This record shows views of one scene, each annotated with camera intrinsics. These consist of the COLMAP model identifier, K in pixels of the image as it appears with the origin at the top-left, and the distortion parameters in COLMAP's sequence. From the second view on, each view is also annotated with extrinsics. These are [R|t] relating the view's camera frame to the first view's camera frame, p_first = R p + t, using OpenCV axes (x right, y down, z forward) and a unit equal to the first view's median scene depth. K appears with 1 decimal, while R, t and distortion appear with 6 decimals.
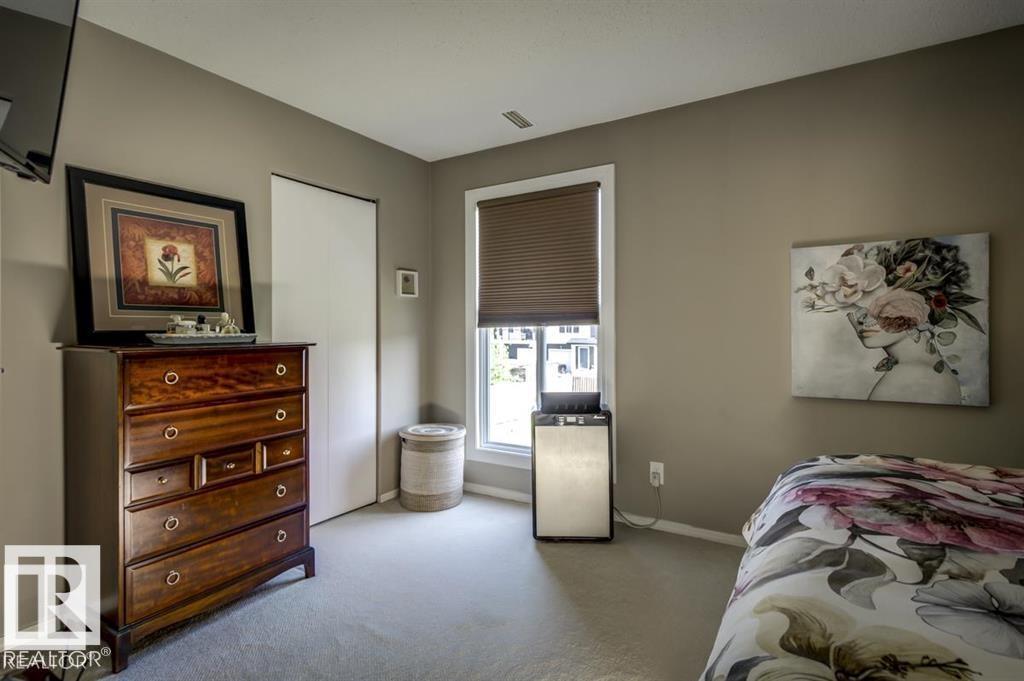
lens RADIAL K [[524.5, 0, 513.4], [0, 524.5, 334.0], [0, 0, 1]] dist [0.020324, 0.000486]
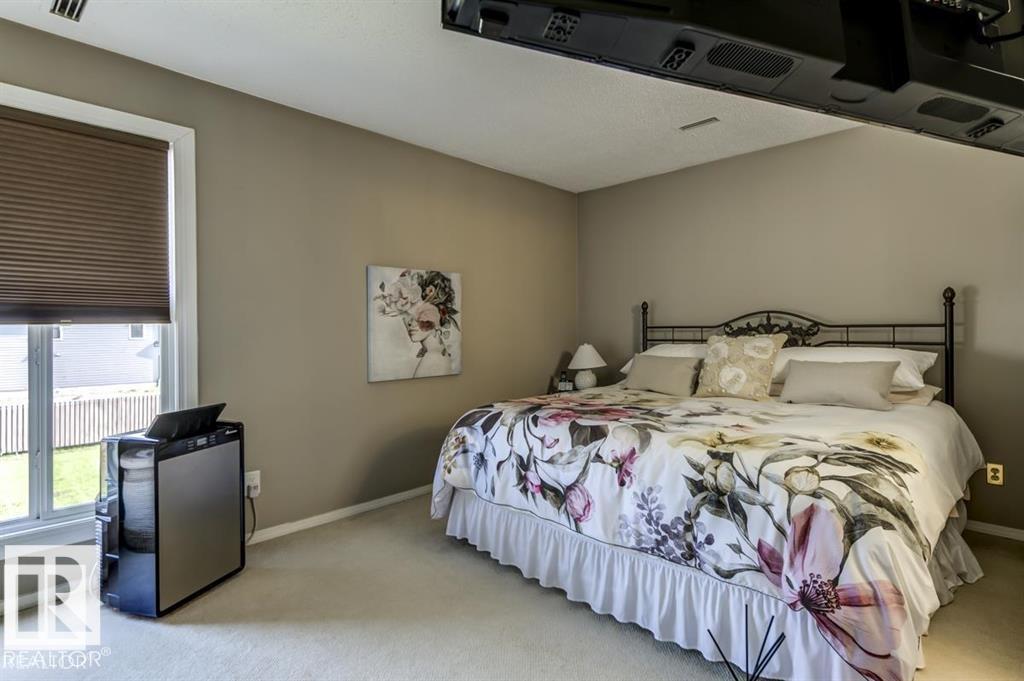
lens RADIAL K [[524.5, 0, 513.1], [0, 524.5, 336.4], [0, 0, 1]] dist [0.020324, 0.000486]
pose [[0.212697, -0.014396, 0.977012, -0.685293], [0.006472, 0.999890, 0.013324, -0.006488], [-0.977097, 0.003489, 0.212766, 0.434445]]
